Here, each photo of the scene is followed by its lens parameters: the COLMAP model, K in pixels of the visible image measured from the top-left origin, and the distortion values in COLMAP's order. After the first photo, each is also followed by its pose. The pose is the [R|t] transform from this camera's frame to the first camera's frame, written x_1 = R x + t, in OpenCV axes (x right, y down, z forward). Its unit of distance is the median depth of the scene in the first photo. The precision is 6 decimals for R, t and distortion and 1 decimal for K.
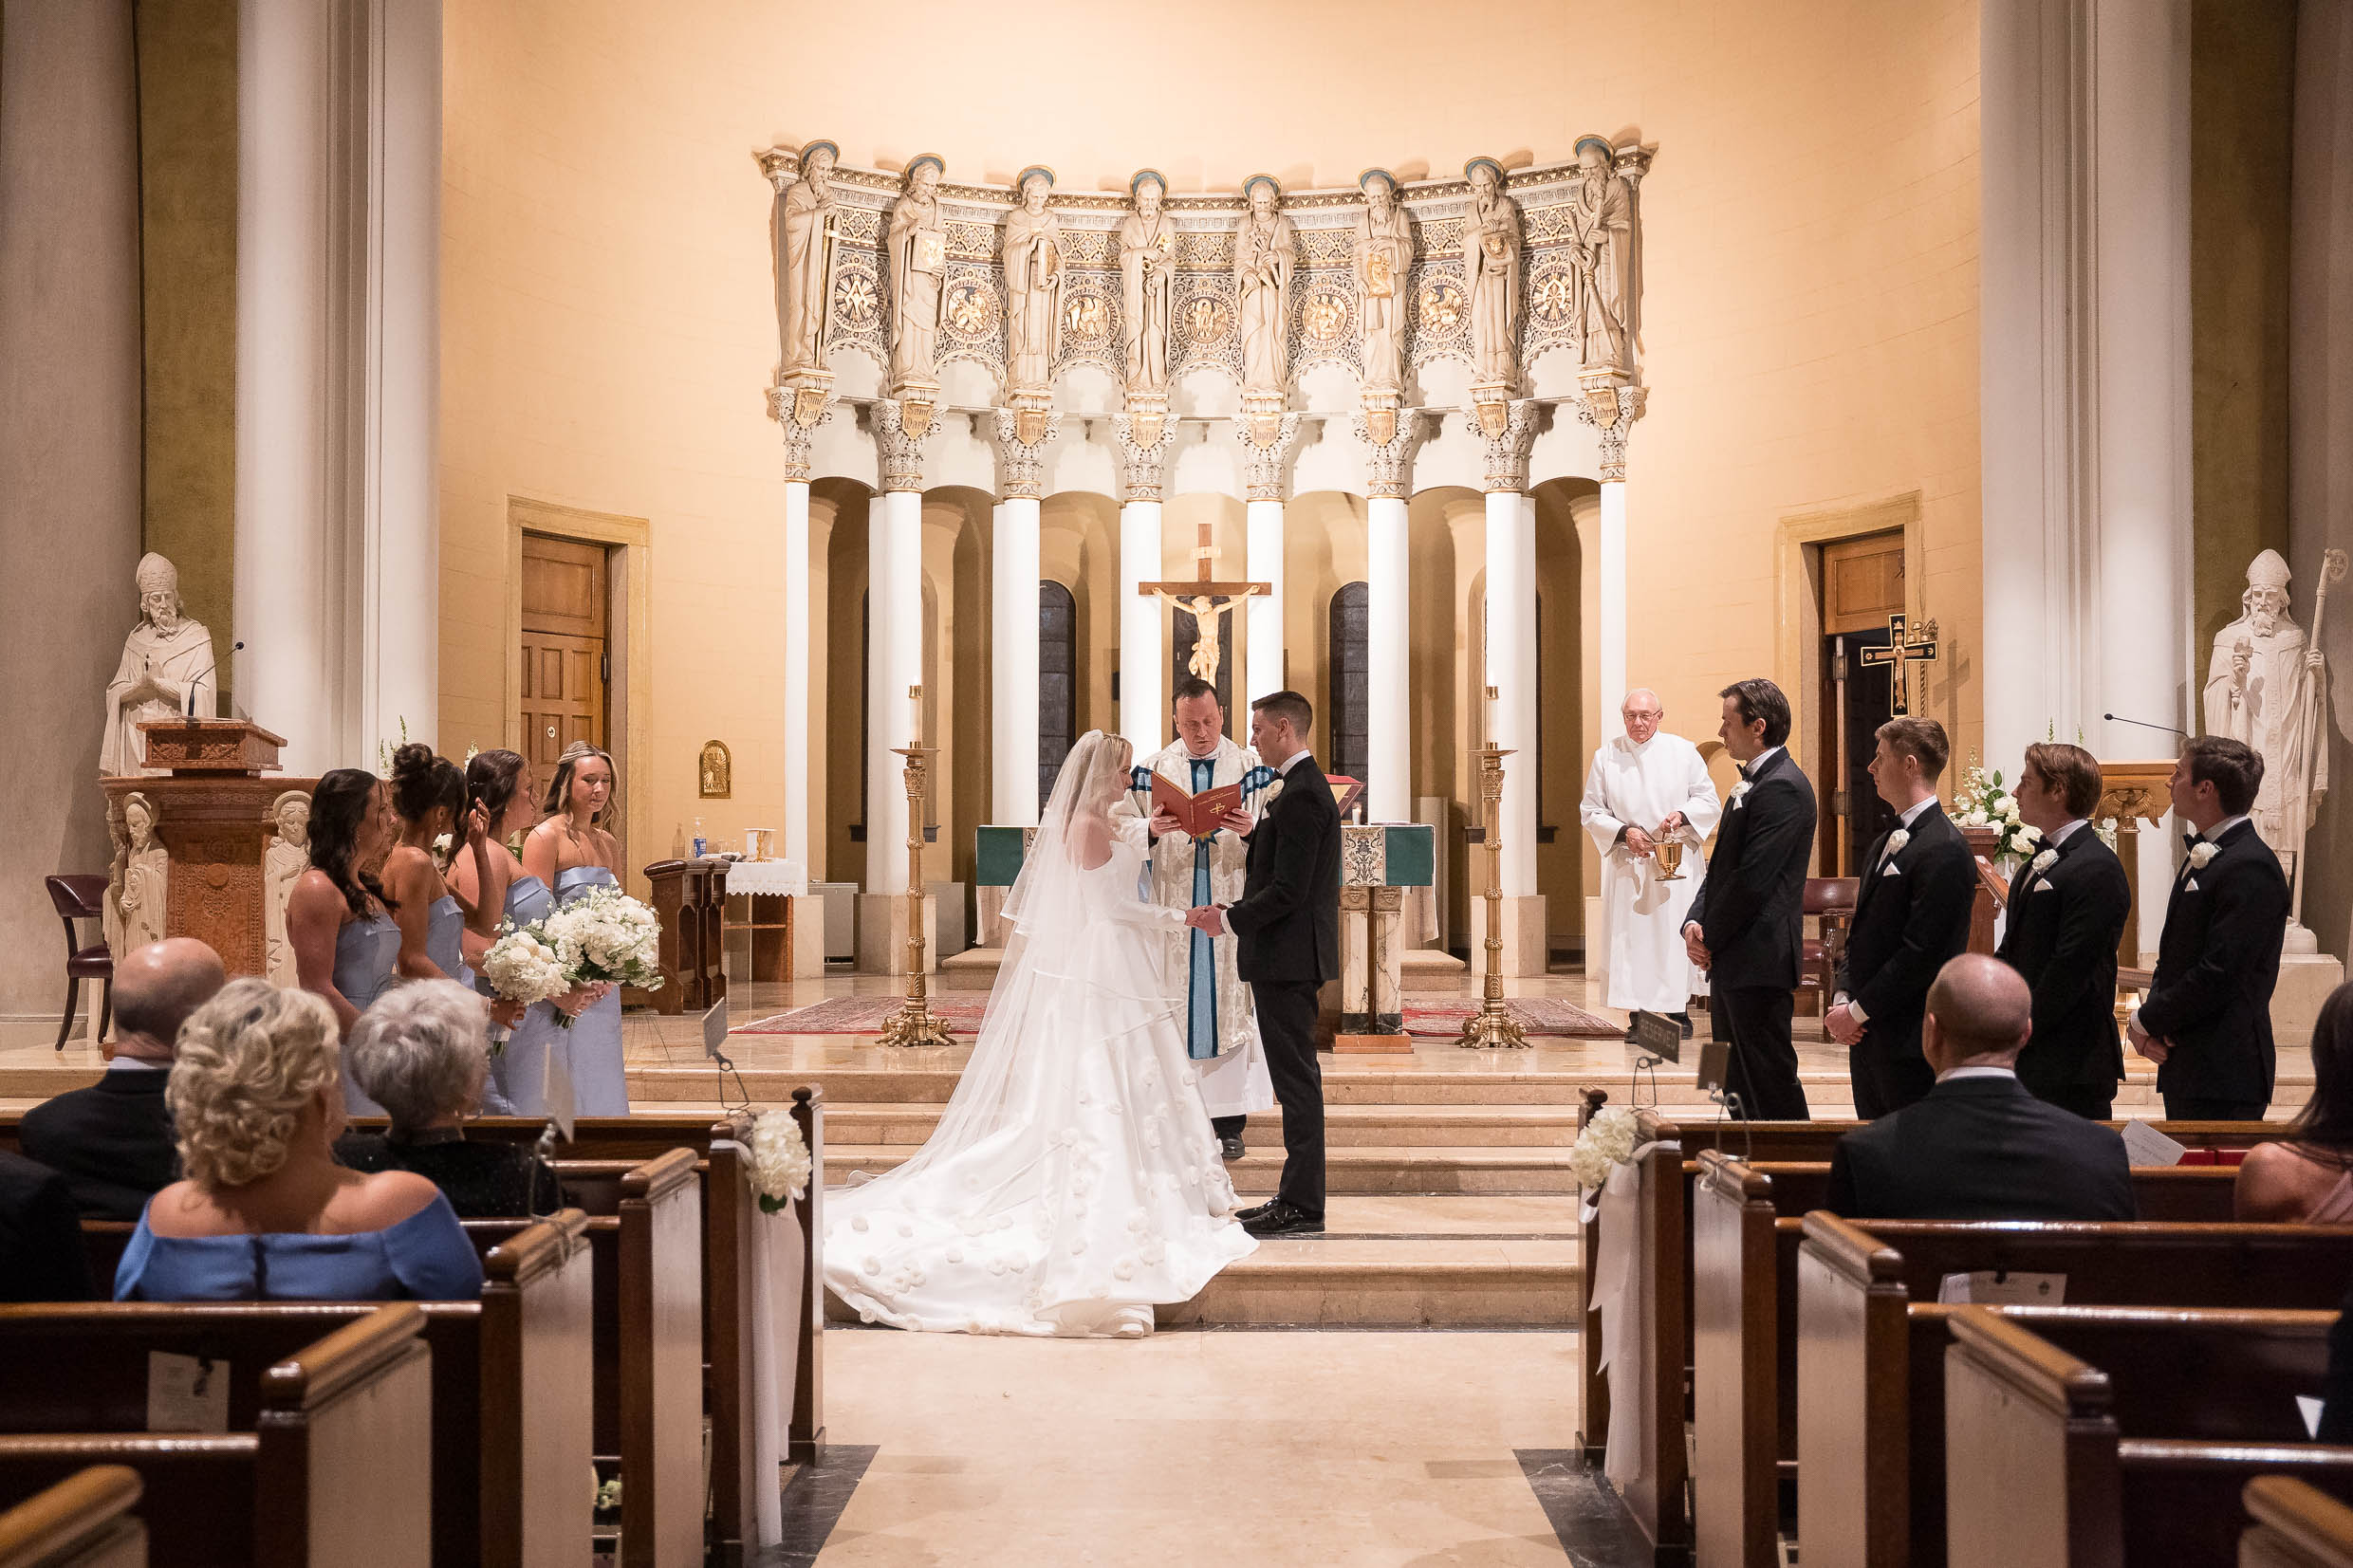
lens RADIAL K [[2571.2, 0, 1176.5], [0, 2571.2, 784.0], [0, 0, 1]] dist [-0.008728, -0.001968]
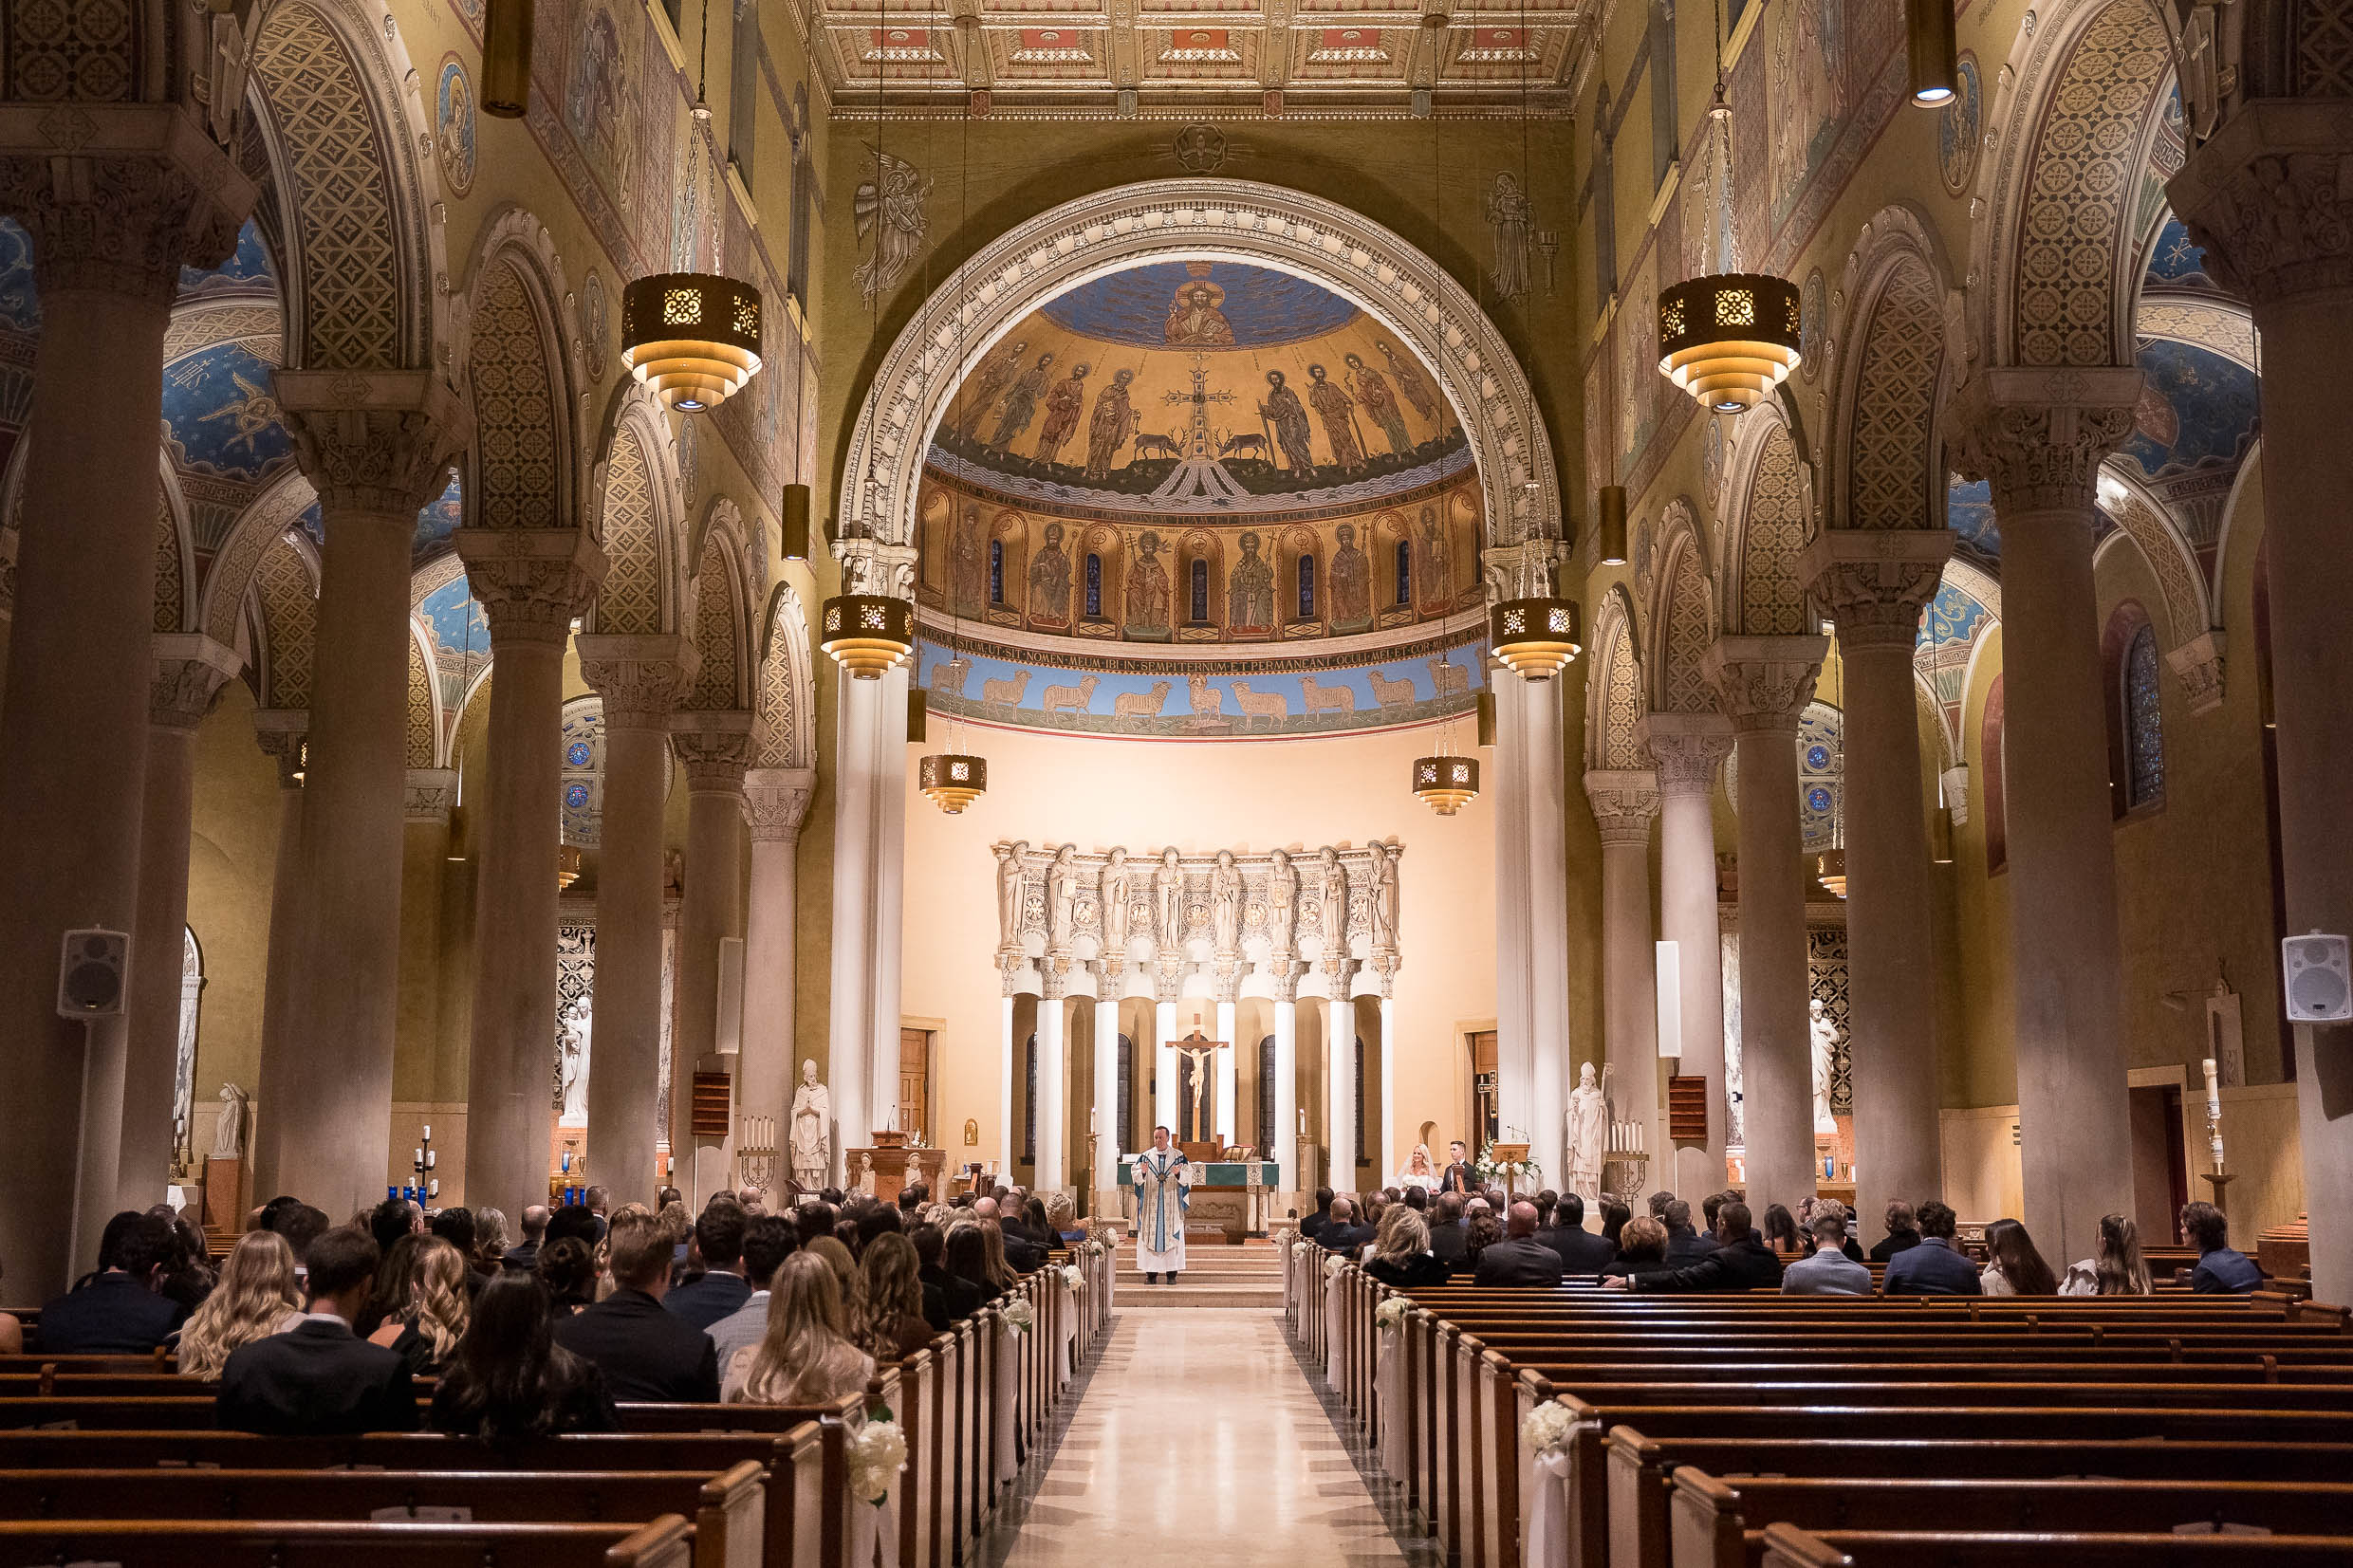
lens RADIAL K [[2526.0, 0, 1176.5], [0, 2526.0, 784.0], [0, 0, 1]] dist [-0.010980, 0.007618]
pose [[0.999976, 0.004475, 0.005231, -0.017772], [-0.003790, 0.992236, -0.124312, -0.031471], [-0.005747, 0.124290, 0.992229, -1.086423]]
